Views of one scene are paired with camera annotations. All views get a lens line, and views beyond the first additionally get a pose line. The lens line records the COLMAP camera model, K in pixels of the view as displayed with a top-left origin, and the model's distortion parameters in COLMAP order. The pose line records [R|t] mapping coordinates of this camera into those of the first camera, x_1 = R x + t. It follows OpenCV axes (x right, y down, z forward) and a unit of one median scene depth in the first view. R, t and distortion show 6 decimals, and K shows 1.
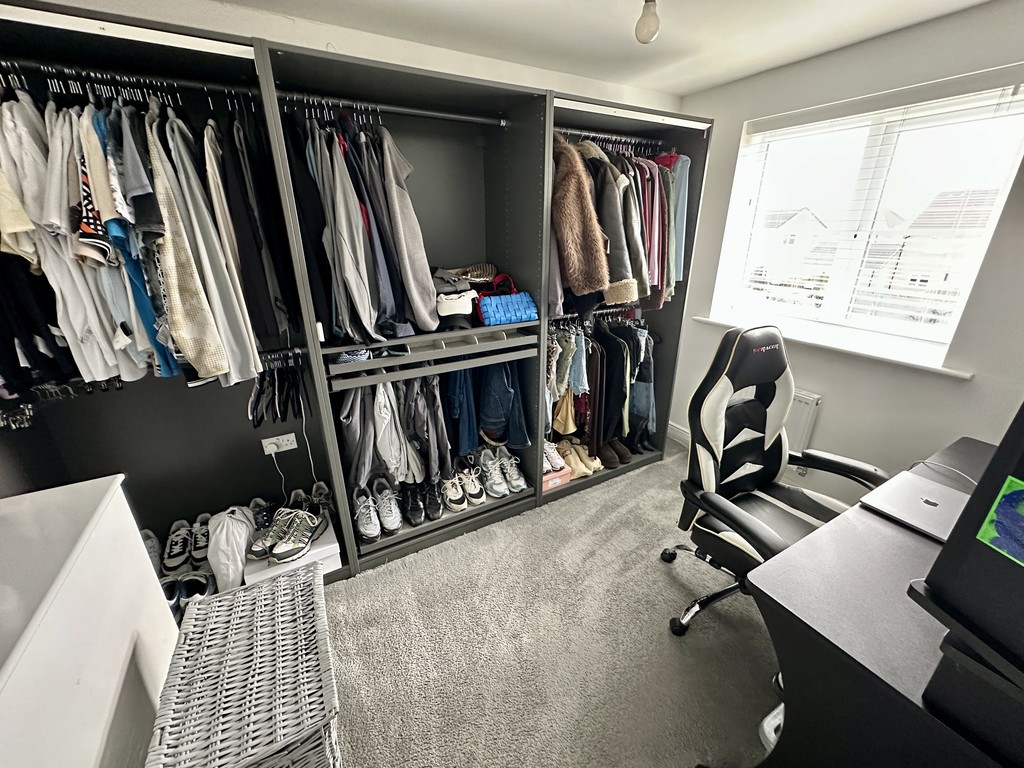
lens RADIAL K [[409.8, 0, 513.4], [0, 409.8, 383.9], [0, 0, 1]] dist [-0.004024, 0.001074]
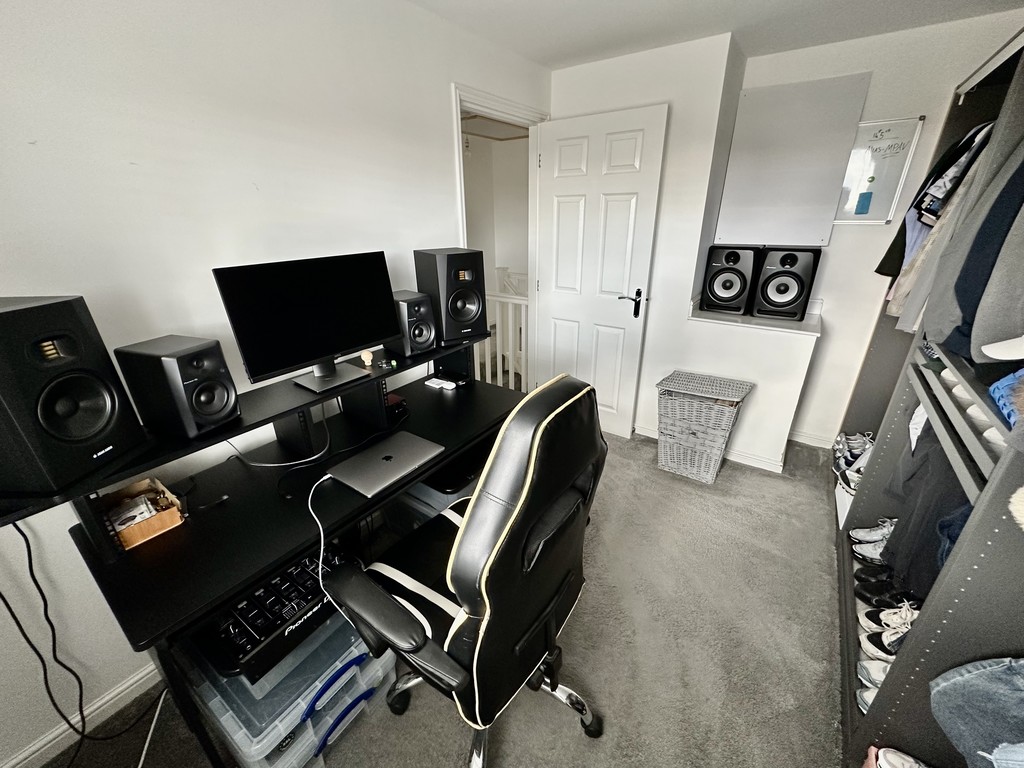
lens RADIAL K [[409.8, 0, 515.1], [0, 409.8, 385.3], [0, 0, 1]] dist [-0.004024, 0.001074]
pose [[-0.898900, 0.193376, -0.393173, 0.814957], [-0.134699, 0.731922, 0.667942, -0.497250], [0.416936, 0.653373, -0.631877, 1.277775]]
